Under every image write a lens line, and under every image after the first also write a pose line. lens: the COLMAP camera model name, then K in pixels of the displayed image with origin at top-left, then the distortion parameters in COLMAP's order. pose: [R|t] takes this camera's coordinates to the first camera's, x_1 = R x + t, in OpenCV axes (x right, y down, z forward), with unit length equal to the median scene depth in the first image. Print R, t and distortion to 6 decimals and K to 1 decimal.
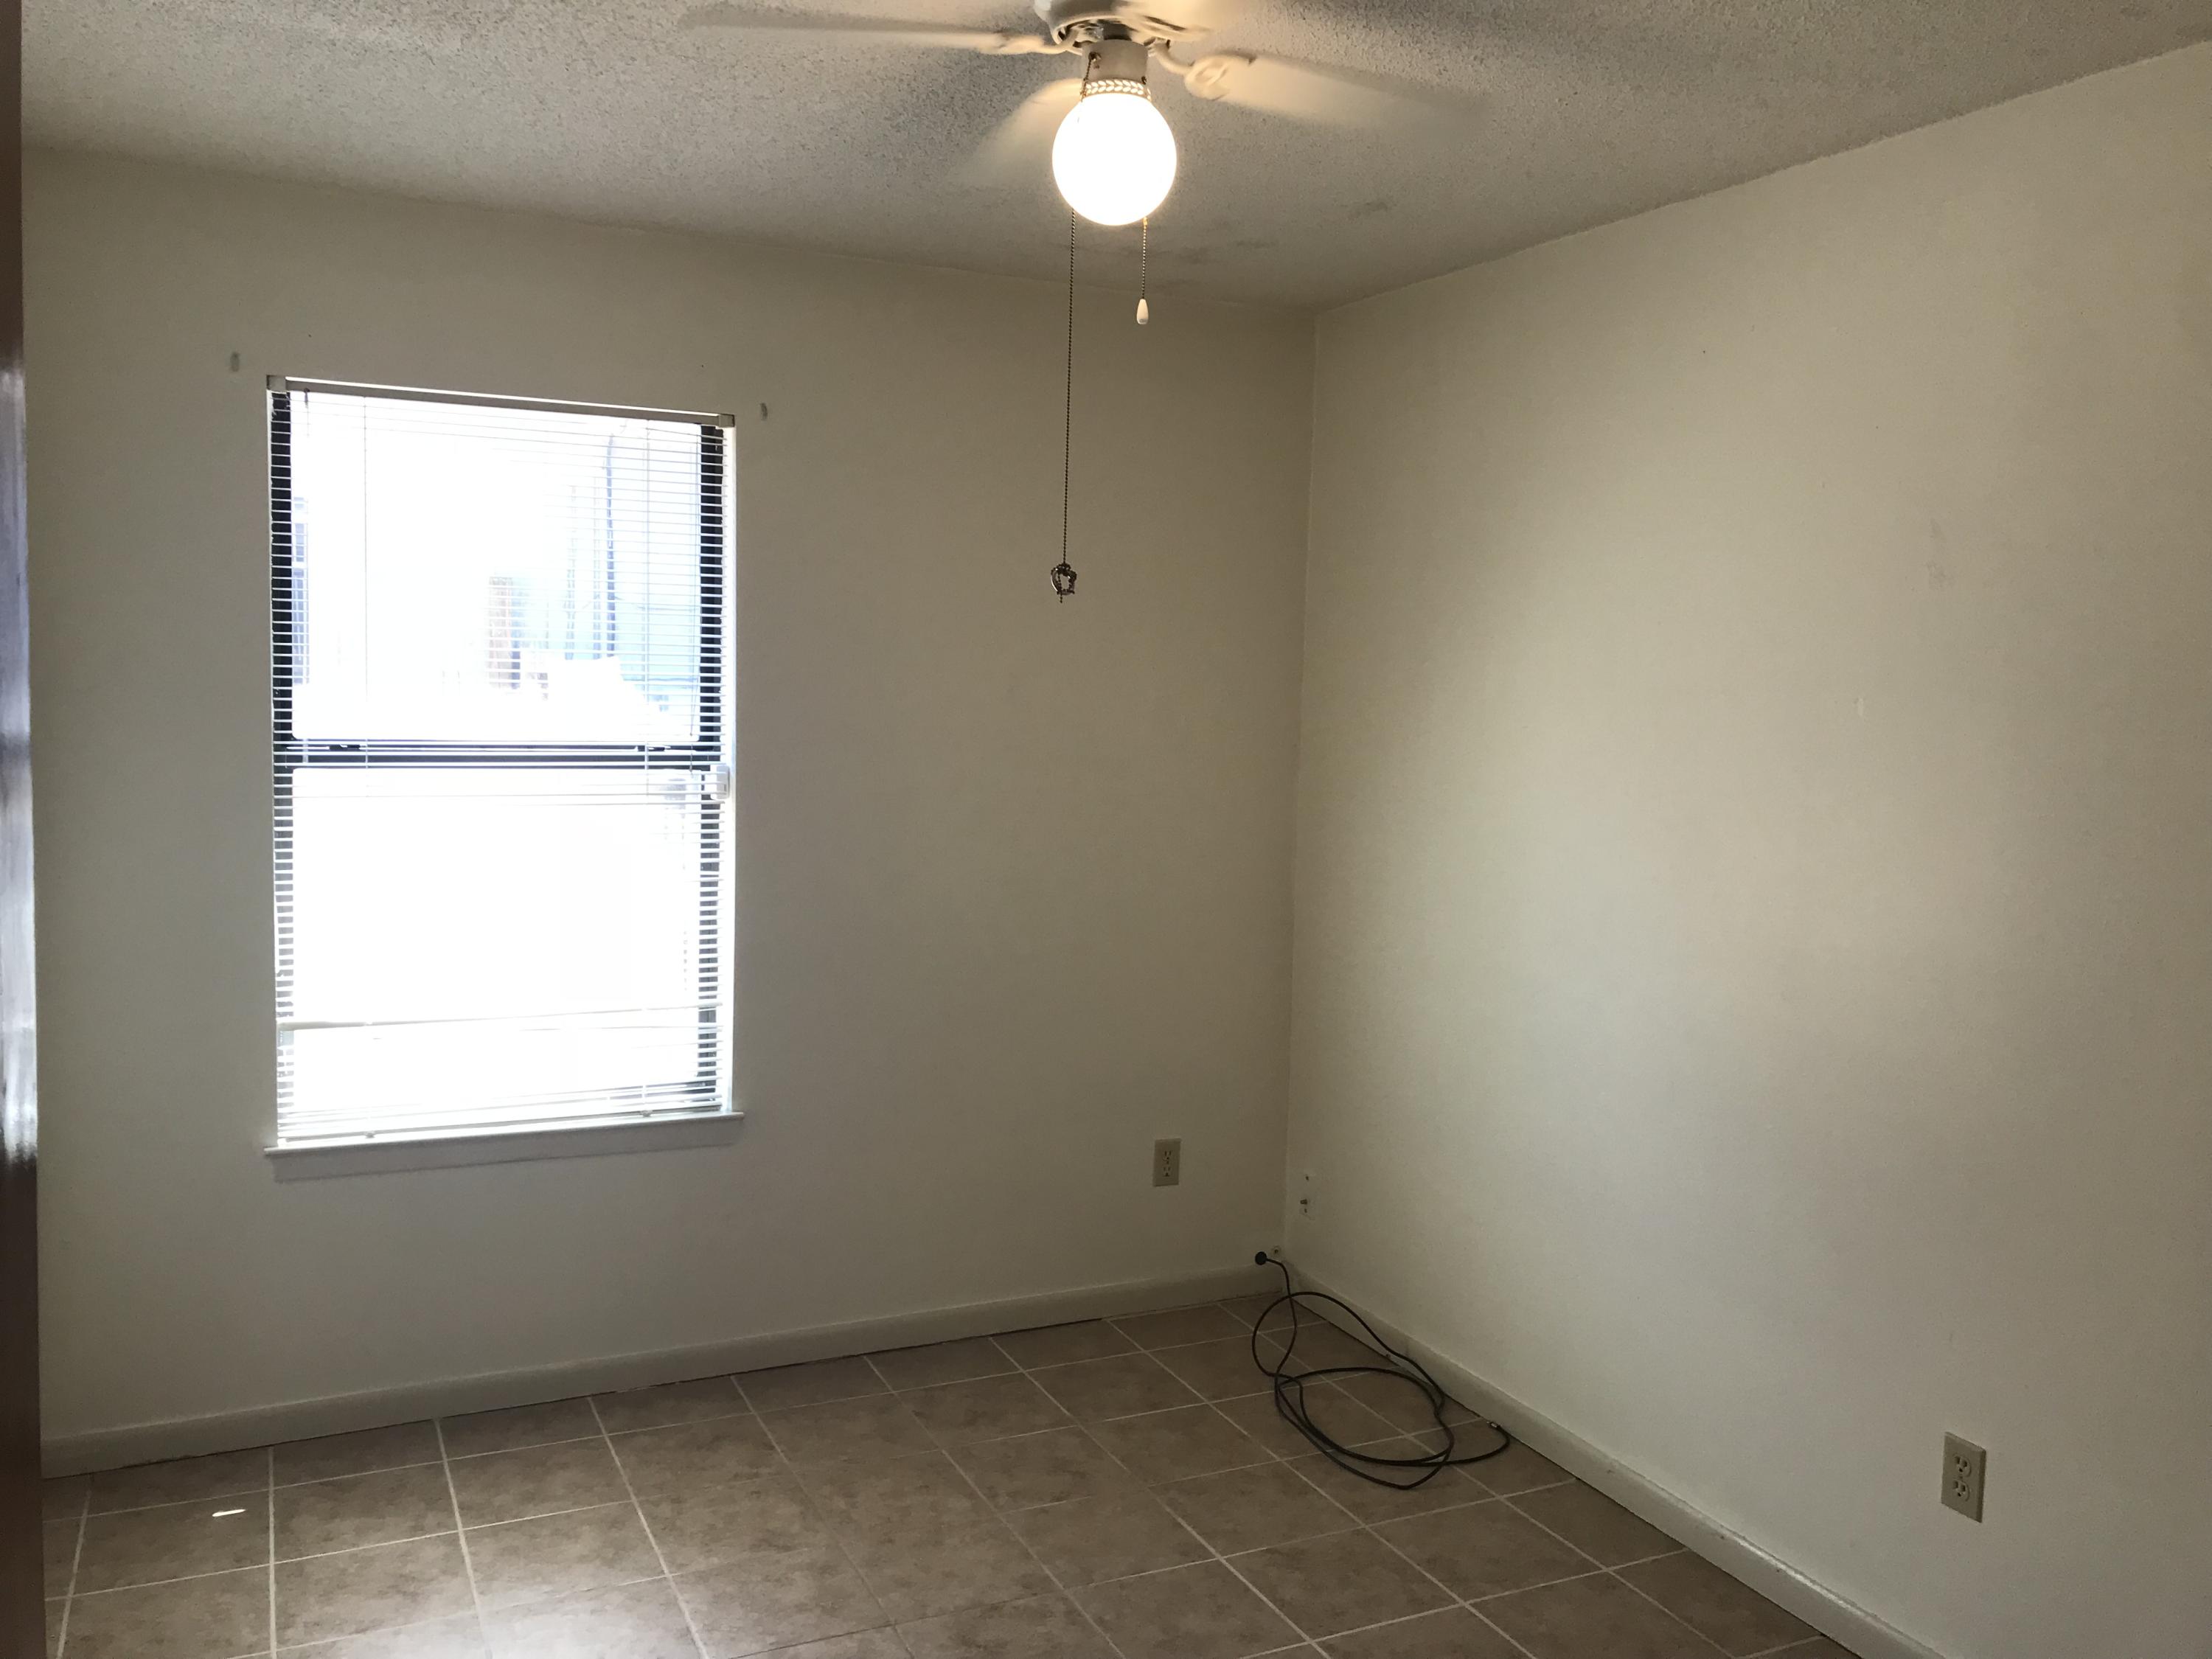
lens RADIAL K [[1775.5, 0, 1106.0], [0, 1775.5, 829.5], [0, 0, 1]] dist [0.013310, -0.005094]
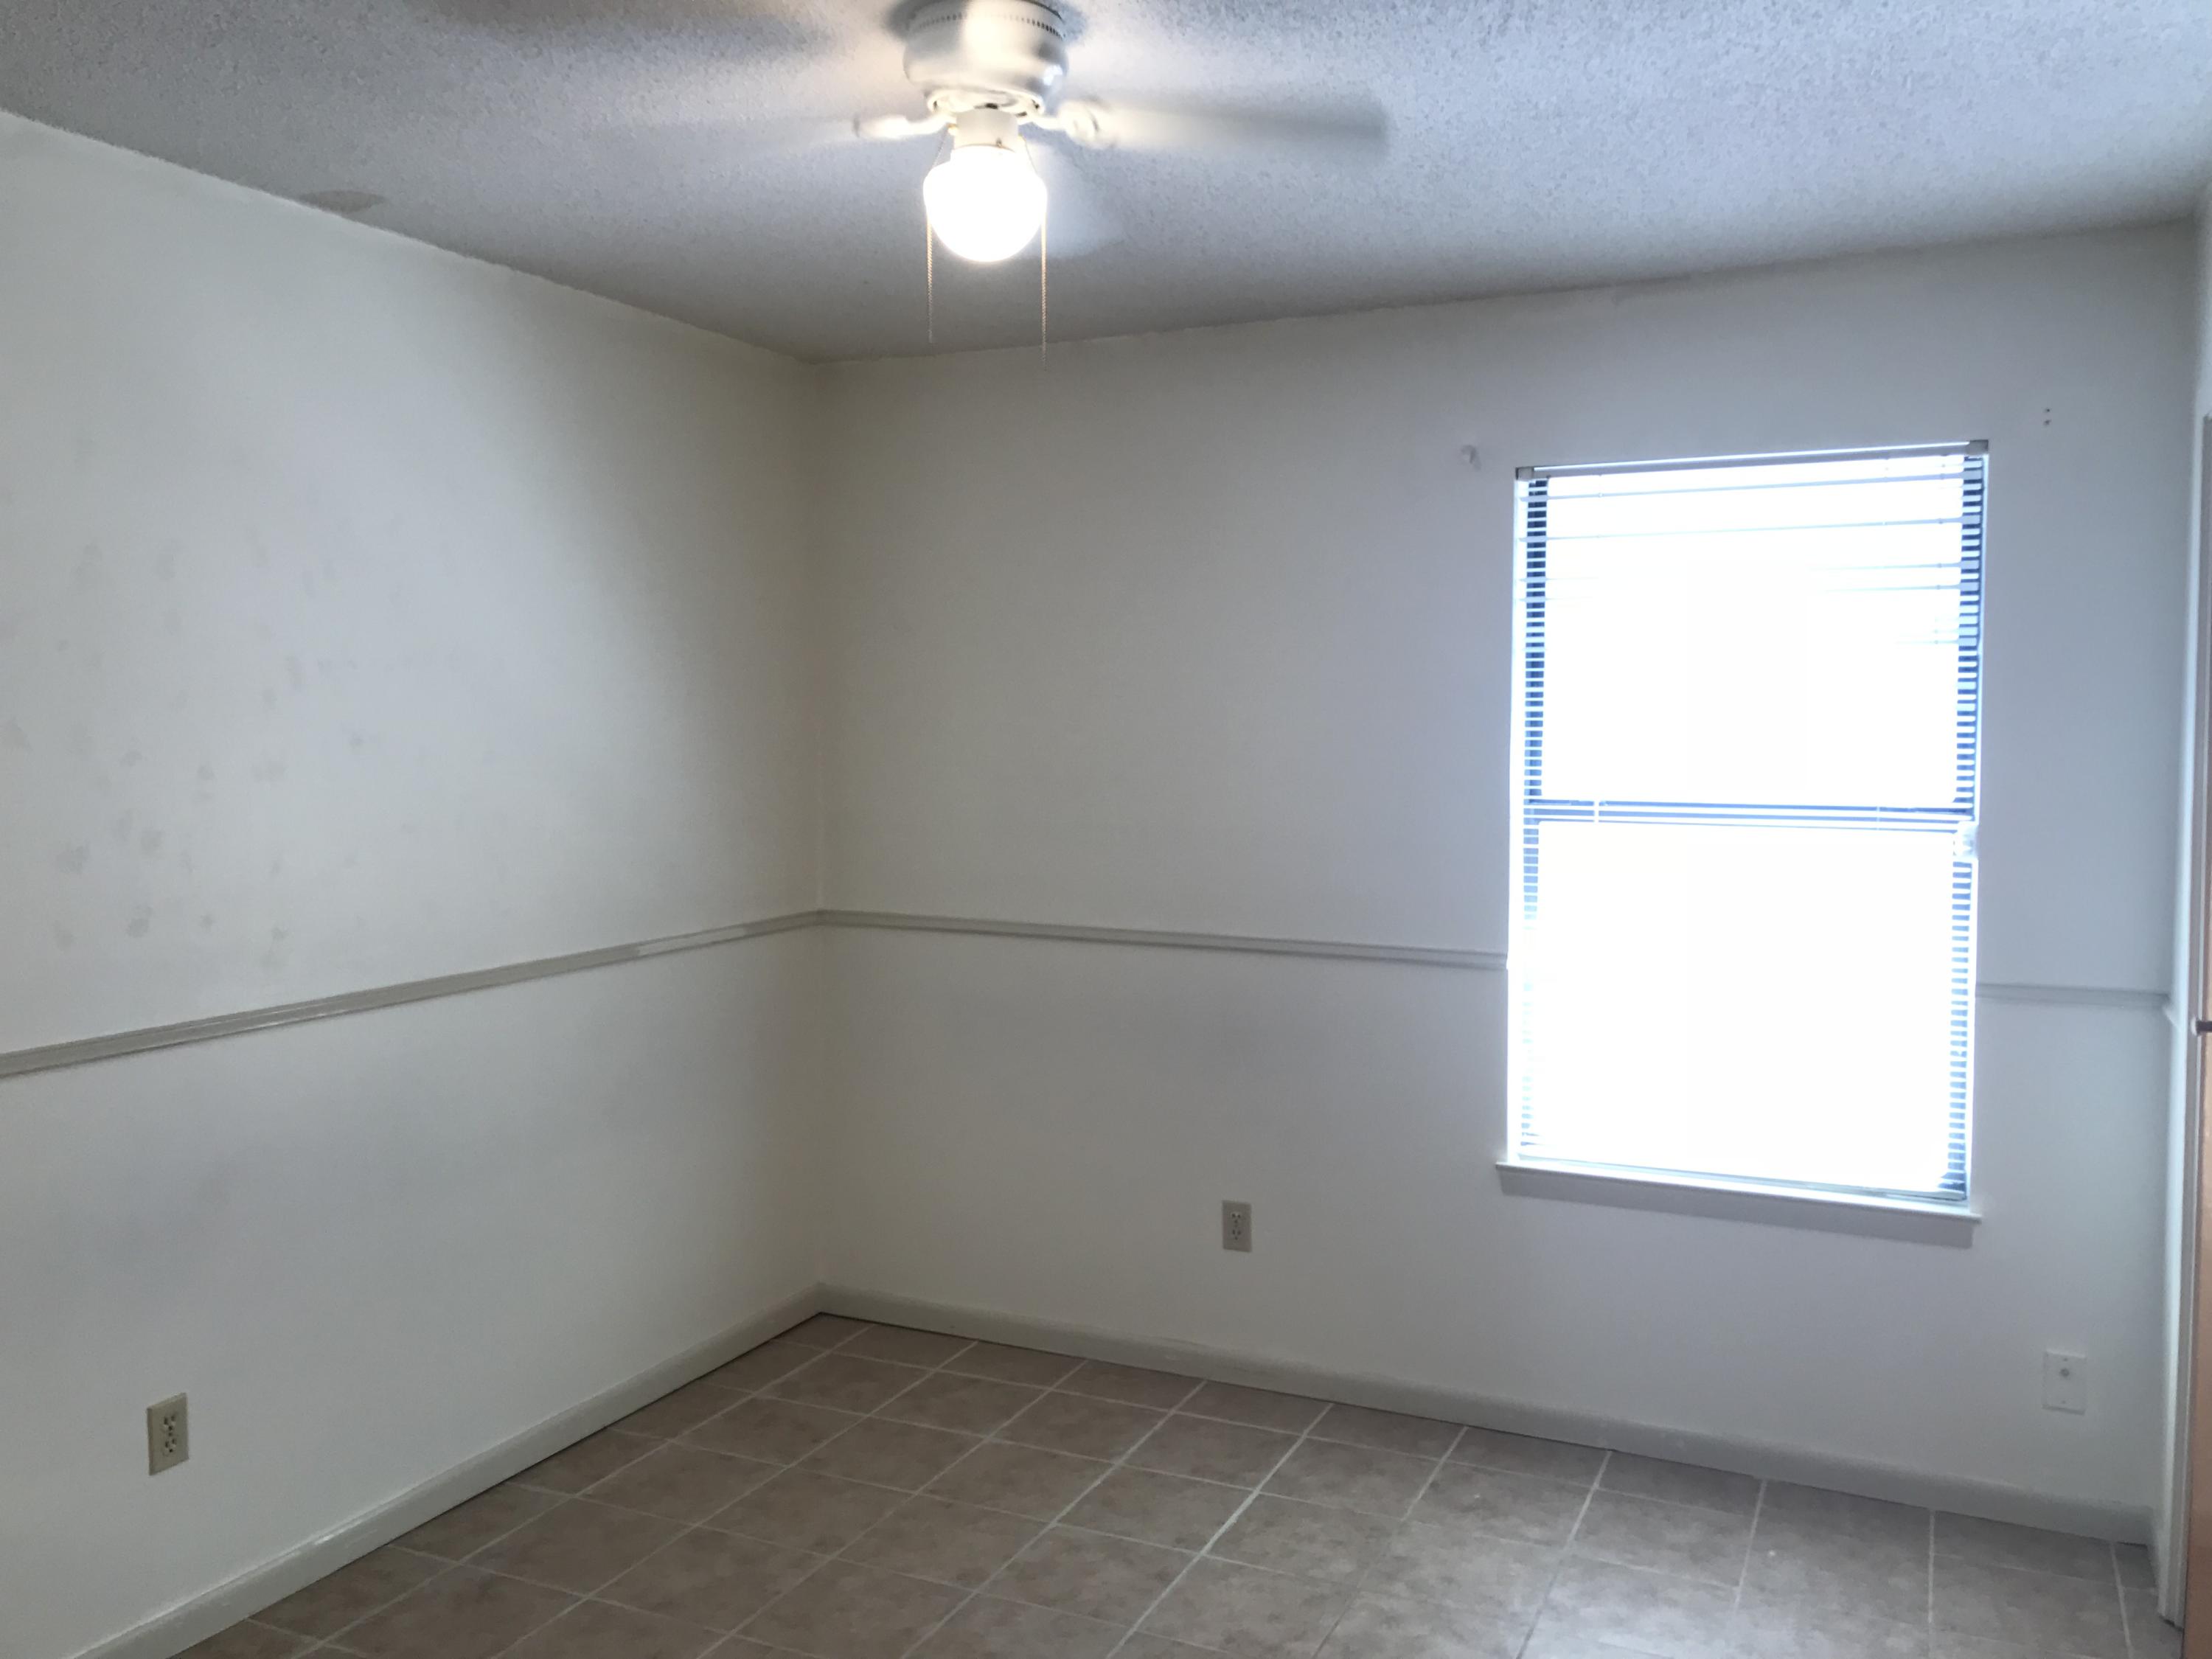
lens RADIAL K [[1765.4, 0, 1106.0], [0, 1765.4, 829.5], [0, 0, 1]] dist [0.003824, -0.005569]
pose [[0.613970, 0.025146, -0.788929, 0.244651], [-0.054245, 0.998474, -0.010390, -0.003389], [0.787463, 0.049175, 0.614397, 0.117606]]
